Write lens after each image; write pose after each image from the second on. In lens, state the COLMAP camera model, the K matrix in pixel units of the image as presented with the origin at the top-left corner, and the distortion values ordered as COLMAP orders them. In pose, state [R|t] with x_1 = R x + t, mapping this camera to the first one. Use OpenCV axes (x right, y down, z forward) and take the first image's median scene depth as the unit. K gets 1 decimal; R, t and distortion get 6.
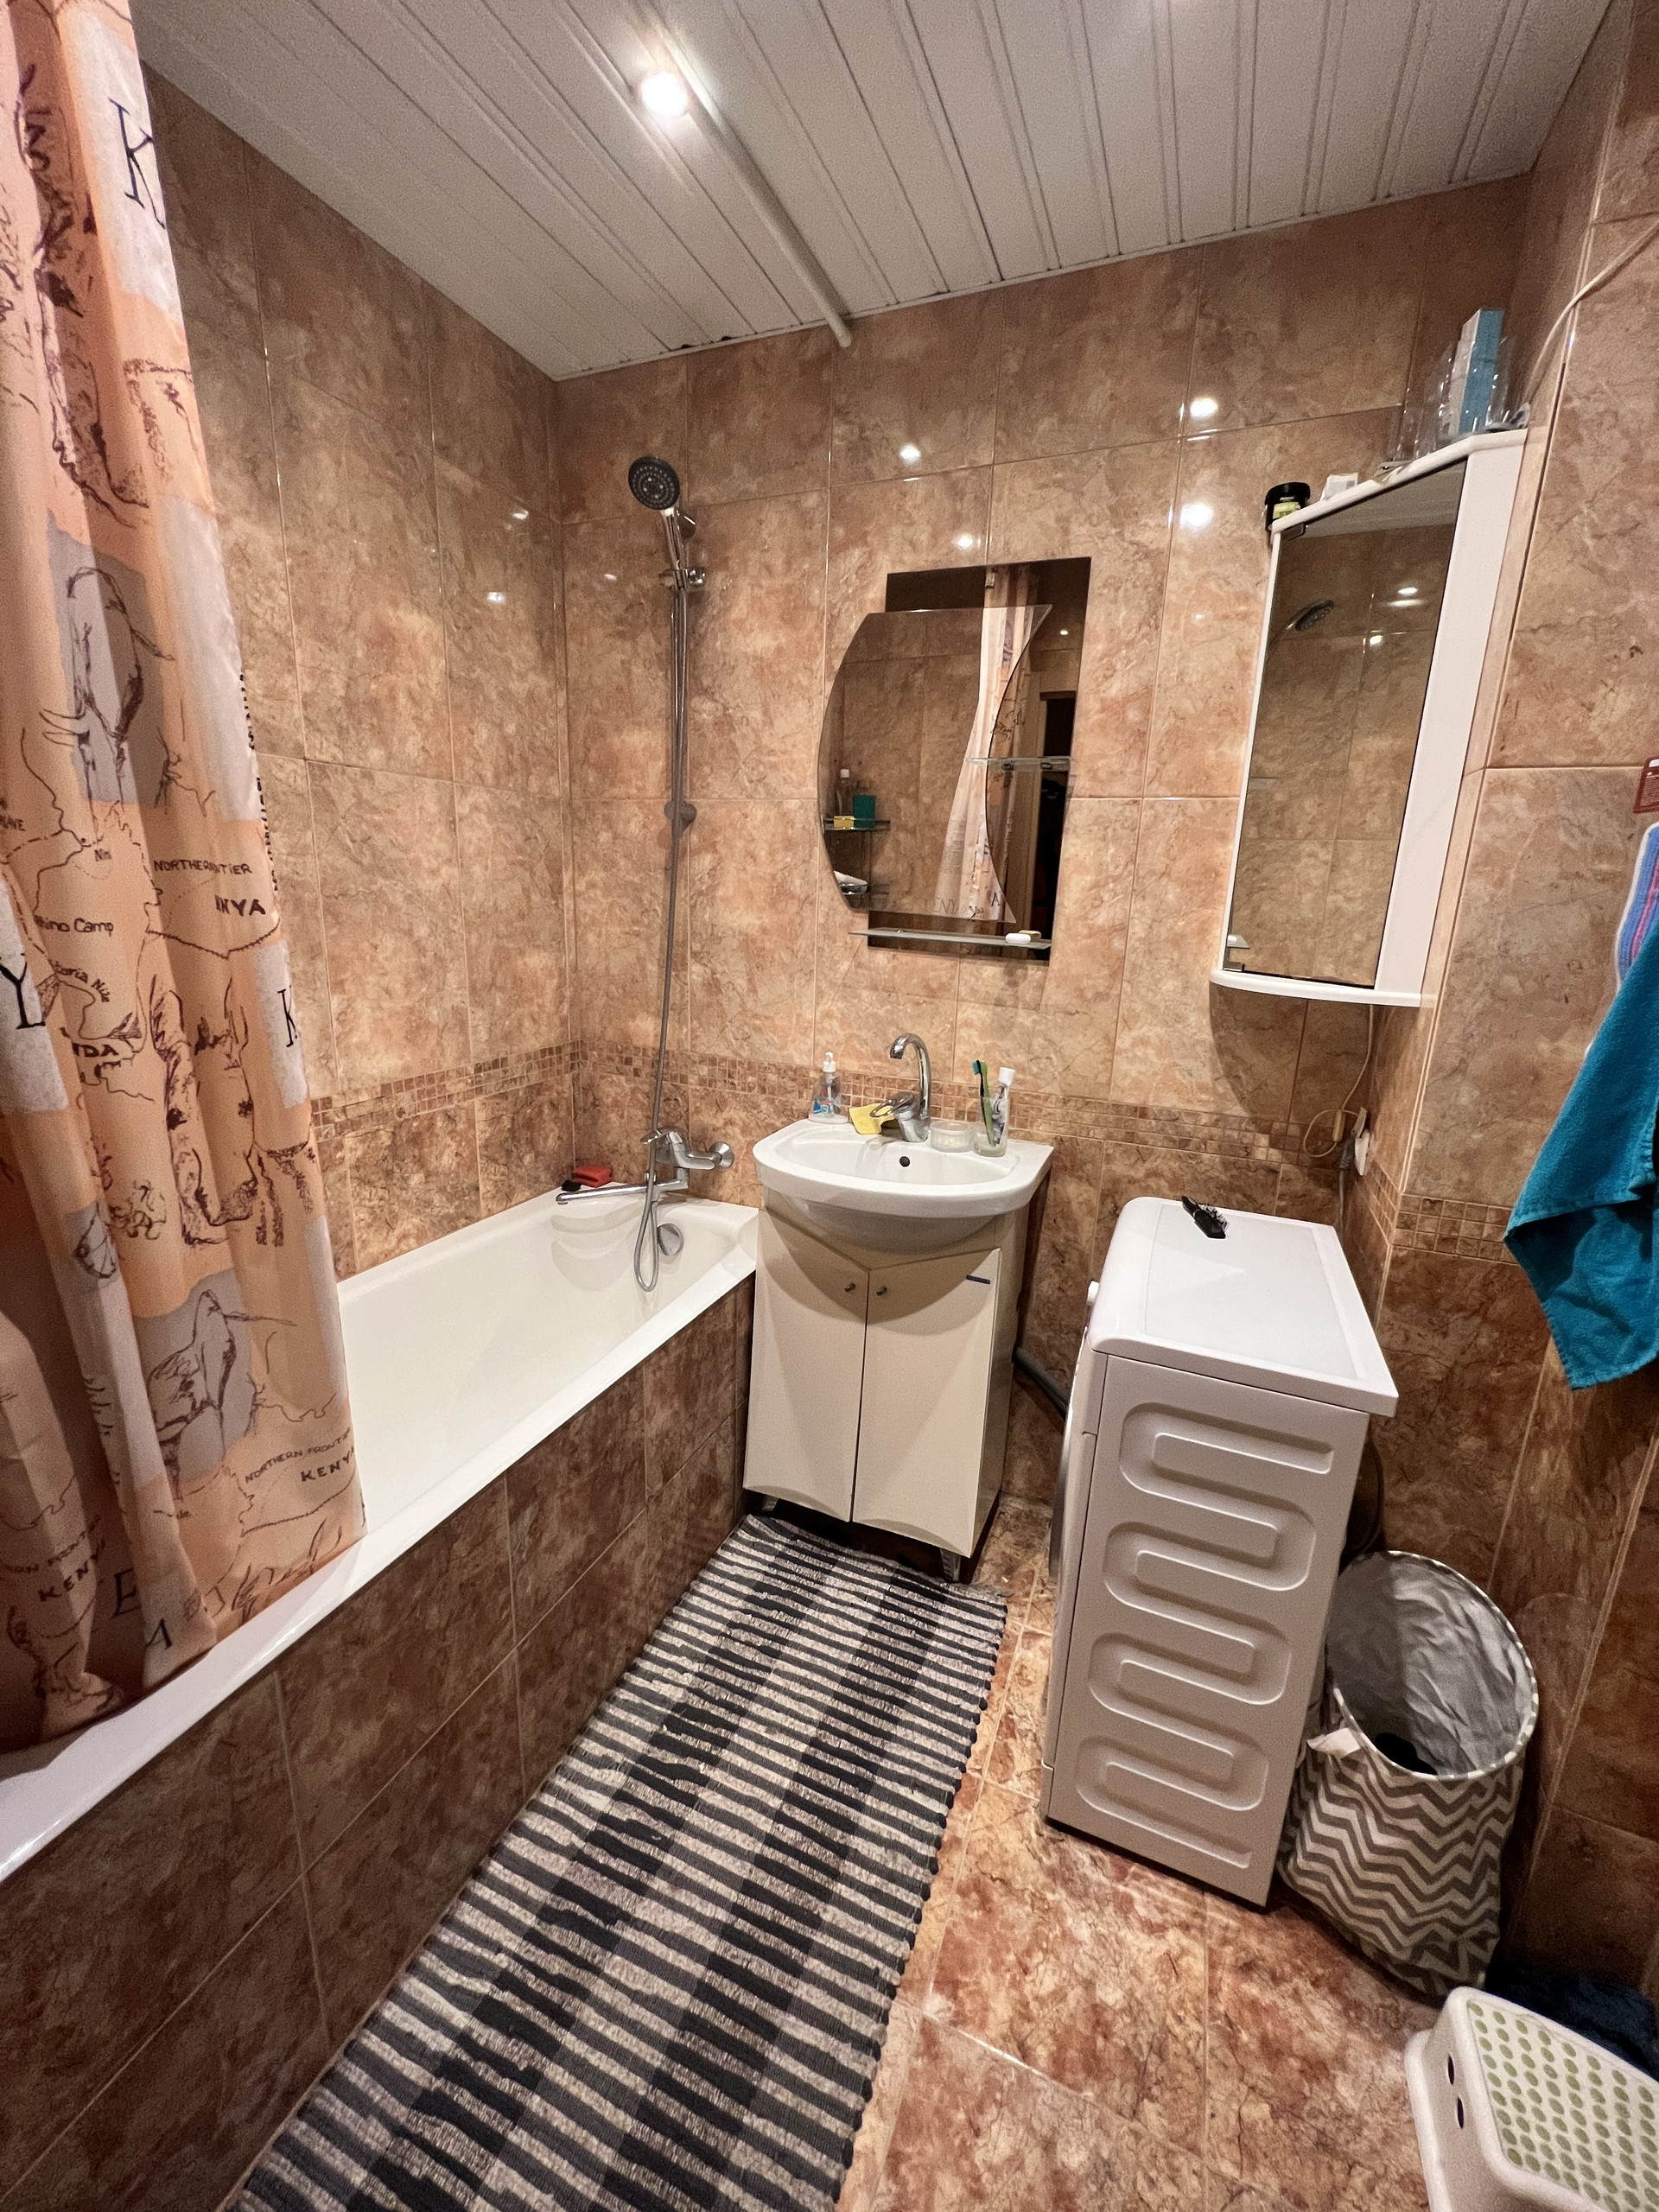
lens RADIAL K [[882.9, 0, 828.9], [0, 882.9, 1102.3], [0, 0, 1]] dist [-0.002092, 0.000567]
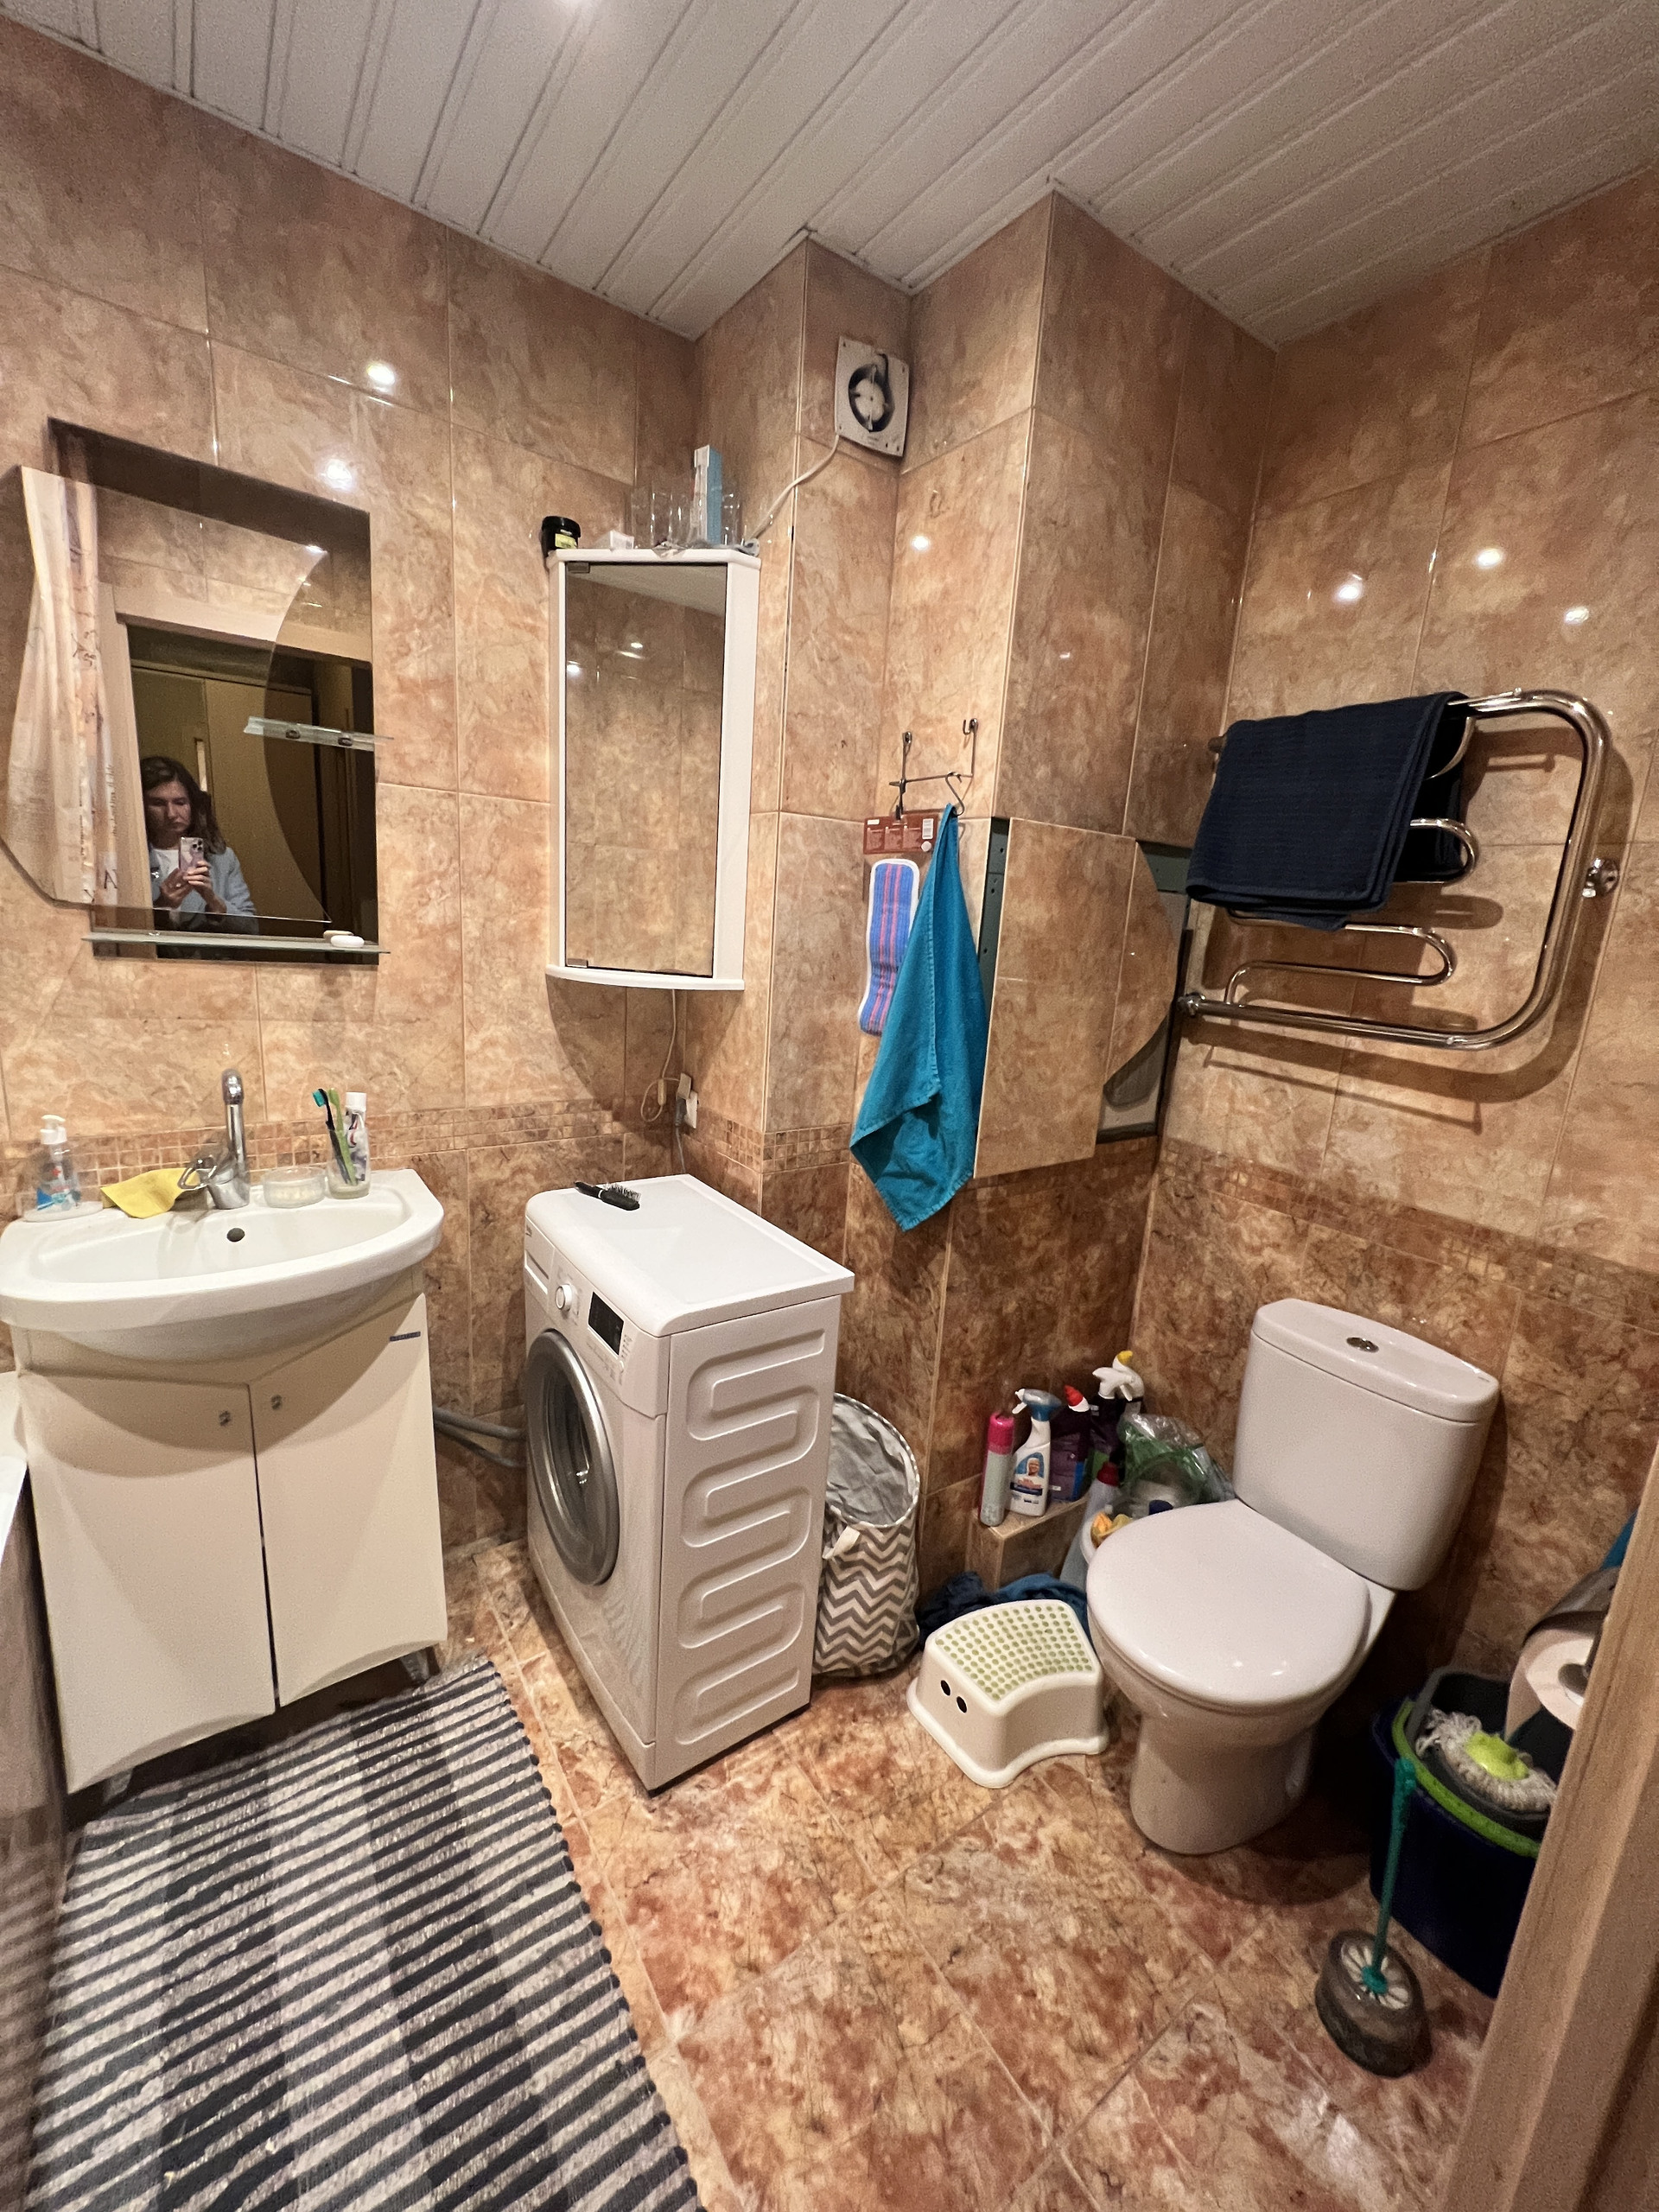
lens RADIAL K [[882.9, 0, 828.7], [0, 882.9, 1102.4], [0, 0, 1]] dist [-0.002092, 0.000567]
pose [[0.526781, -0.180047, 0.830714, -0.299405], [0.158913, 0.980938, 0.111835, -0.057494], [-0.835014, 0.073099, 0.545351, 0.165535]]
